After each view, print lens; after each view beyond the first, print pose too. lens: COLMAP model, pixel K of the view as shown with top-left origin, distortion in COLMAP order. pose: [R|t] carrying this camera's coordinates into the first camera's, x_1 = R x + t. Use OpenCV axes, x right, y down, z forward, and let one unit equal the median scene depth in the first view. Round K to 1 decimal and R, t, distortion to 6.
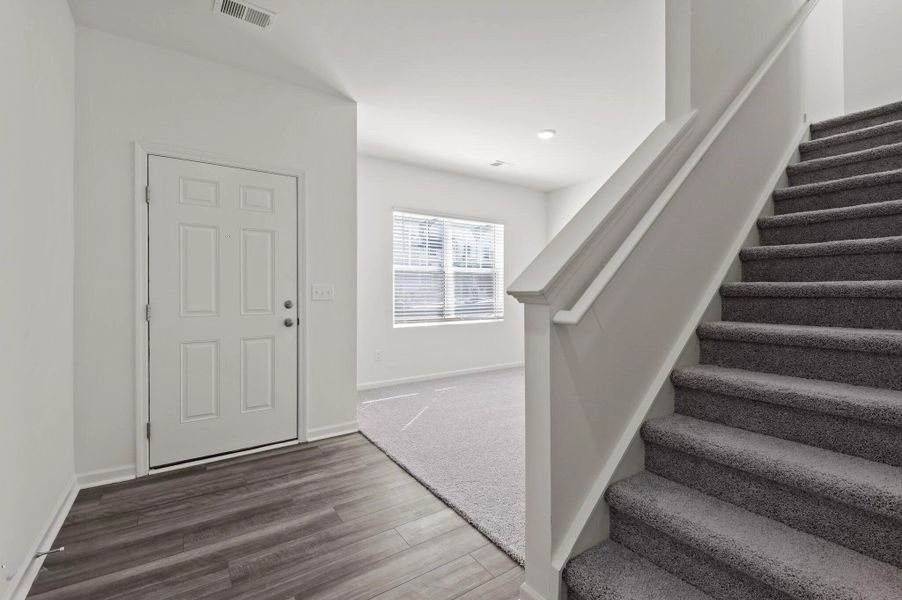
lens RADIAL K [[395.5, 0, 450.5], [0, 395.5, 297.3], [0, 0, 1]] dist [0.012954, 0.000075]
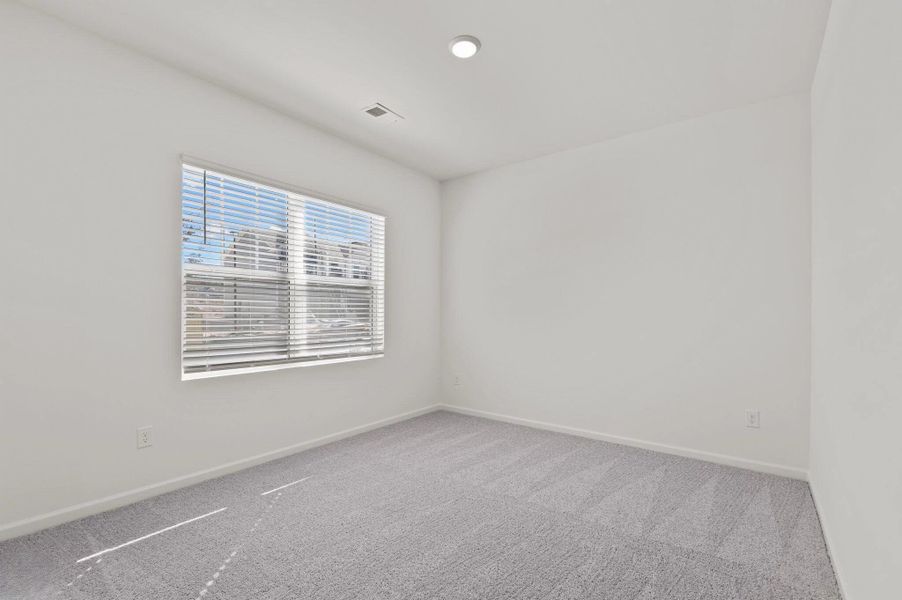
lens RADIAL K [[395.5, 0, 451.0], [0, 395.5, 317.6], [0, 0, 1]] dist [0.012954, 0.000075]
pose [[0.946885, 0.001949, 0.321566, 0.024179], [-0.000908, 0.999994, -0.003388, -0.006239], [-0.321571, 0.002916, 0.946881, 0.332190]]
